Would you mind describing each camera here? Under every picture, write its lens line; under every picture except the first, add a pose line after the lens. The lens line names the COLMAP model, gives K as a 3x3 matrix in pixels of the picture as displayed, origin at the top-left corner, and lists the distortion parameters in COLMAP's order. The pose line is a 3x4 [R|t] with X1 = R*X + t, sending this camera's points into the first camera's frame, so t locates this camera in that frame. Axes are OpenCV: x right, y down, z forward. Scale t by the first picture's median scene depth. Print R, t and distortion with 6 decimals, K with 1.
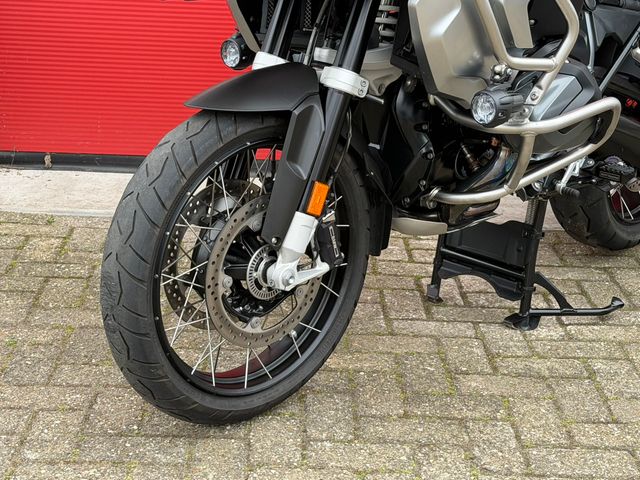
lens RADIAL K [[1266.8, 0, 320.0], [0, 1266.8, 240.0], [0, 0, 1]] dist [0.121199, 0.356756]
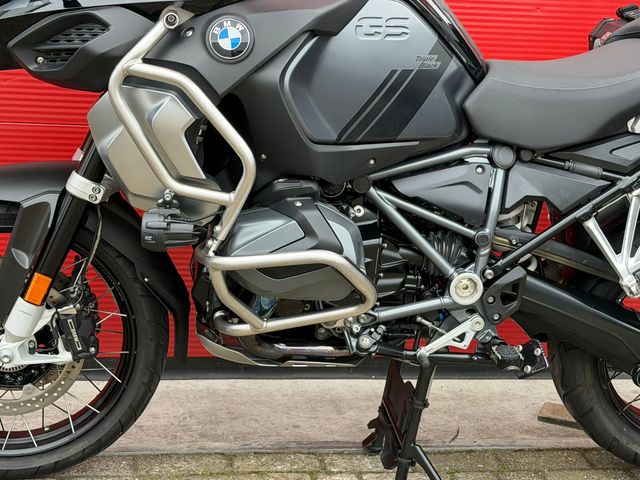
lens RADIAL K [[1215.7, 0, 299.1], [0, 1215.7, 250.4], [0, 0, 1]] dist [0.064865, 0.257905]
pose [[0.740163, 0.182501, -0.647188, 0.794500], [-0.232273, 0.972612, 0.008625, -0.119097], [0.631037, 0.143941, 0.762282, 0.348147]]
